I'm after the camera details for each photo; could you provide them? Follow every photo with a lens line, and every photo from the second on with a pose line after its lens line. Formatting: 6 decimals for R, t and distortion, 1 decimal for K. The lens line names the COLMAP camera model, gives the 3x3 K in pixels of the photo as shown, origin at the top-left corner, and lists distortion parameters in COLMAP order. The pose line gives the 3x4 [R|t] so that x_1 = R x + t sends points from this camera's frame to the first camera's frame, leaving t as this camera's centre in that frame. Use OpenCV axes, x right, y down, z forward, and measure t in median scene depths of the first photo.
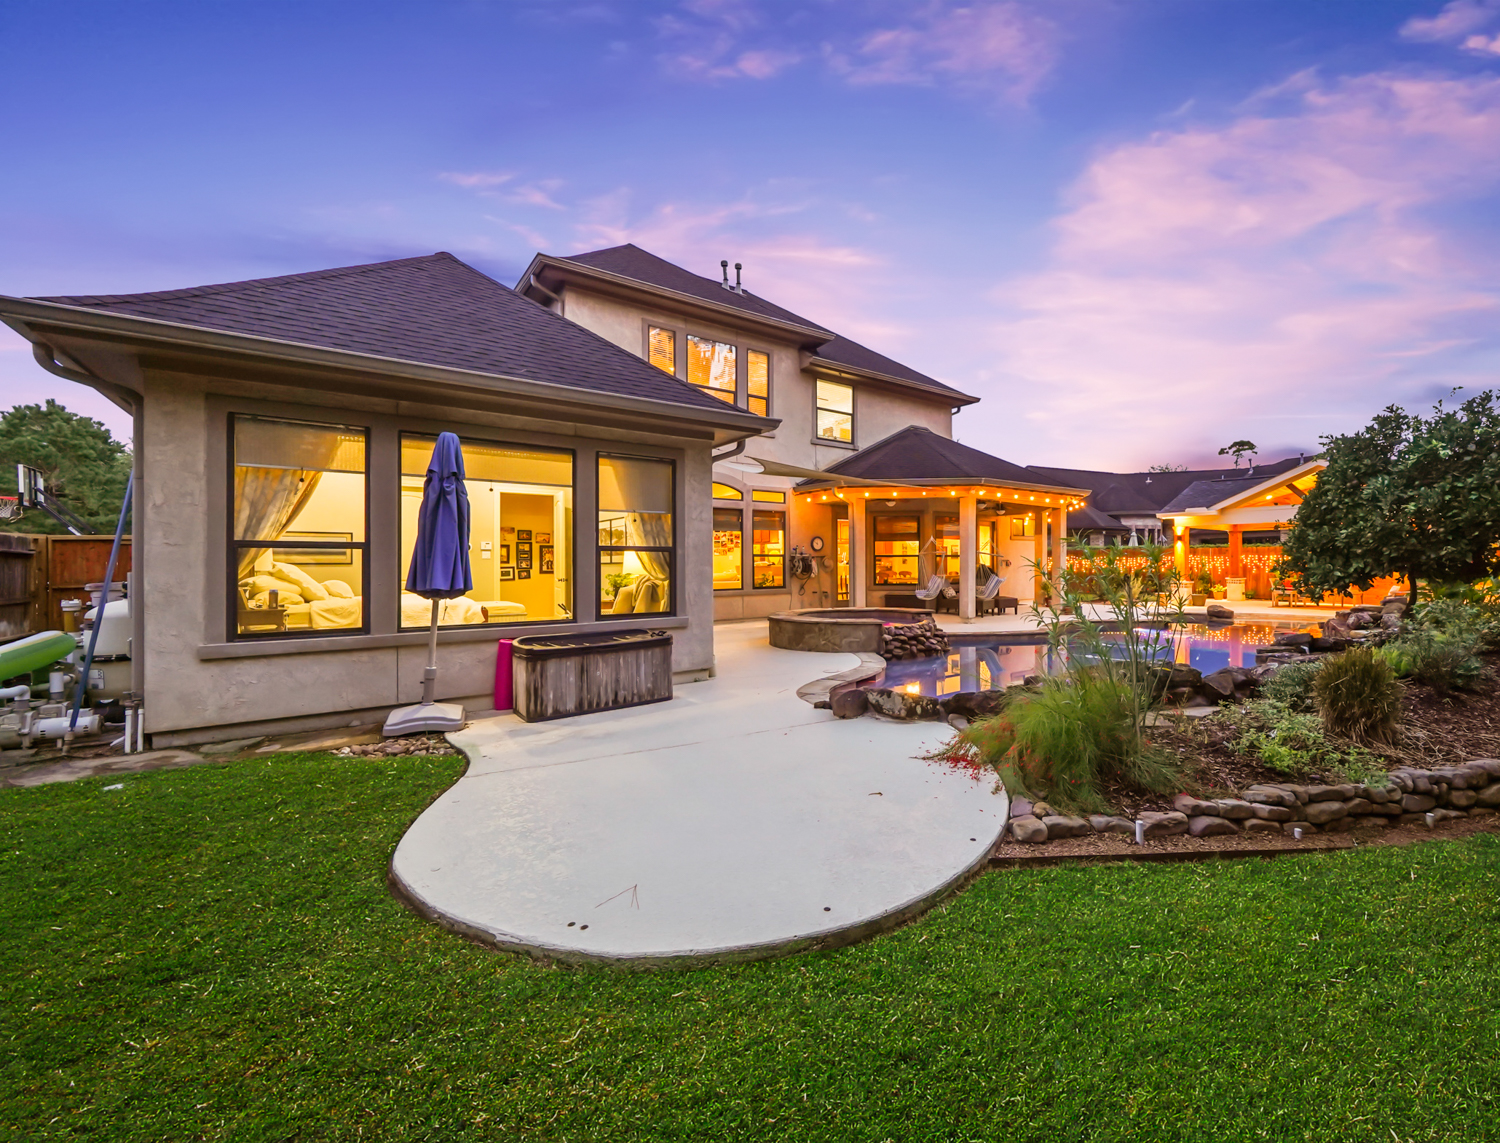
lens RADIAL K [[646.1, 0, 853.8], [0, 646.1, 565.8], [0, 0, 1]] dist [-0.004171, -0.000255]
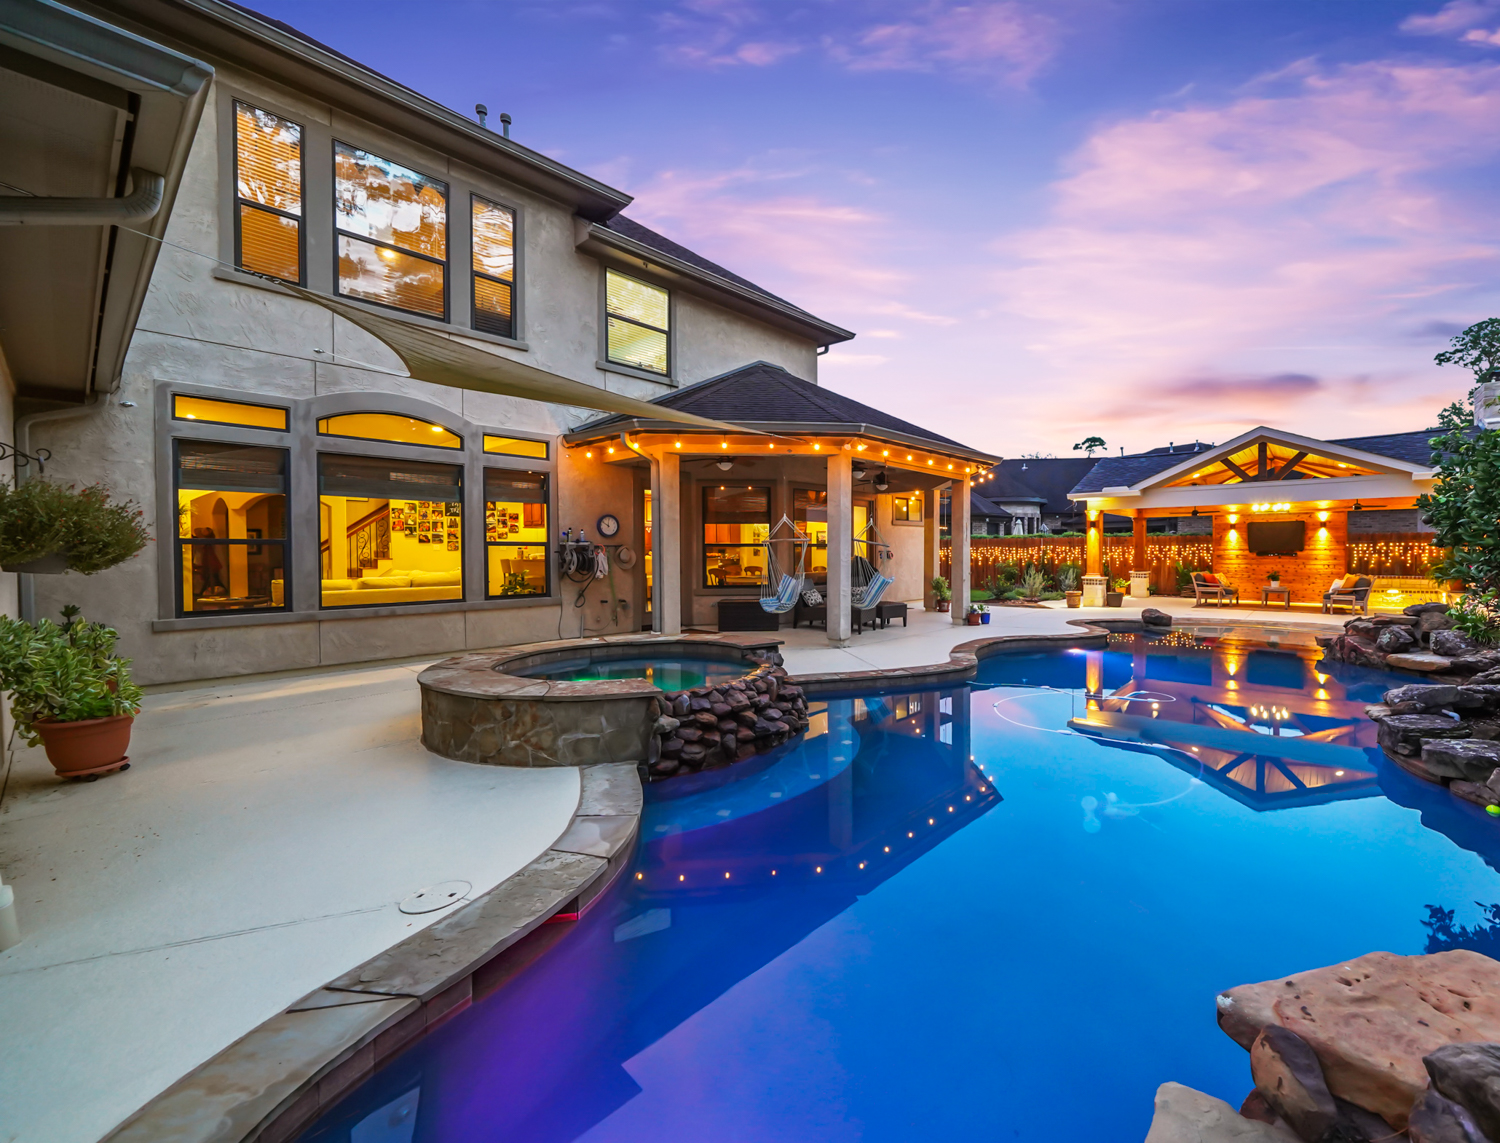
lens RADIAL K [[646.1, 0, 853.8], [0, 646.1, 565.8], [0, 0, 1]] dist [-0.004171, -0.000255]
pose [[0.980074, -0.004238, 0.198587, 0.053727], [0.001091, 0.999872, 0.015955, -0.004378], [-0.198629, -0.015421, 0.979953, 0.315159]]
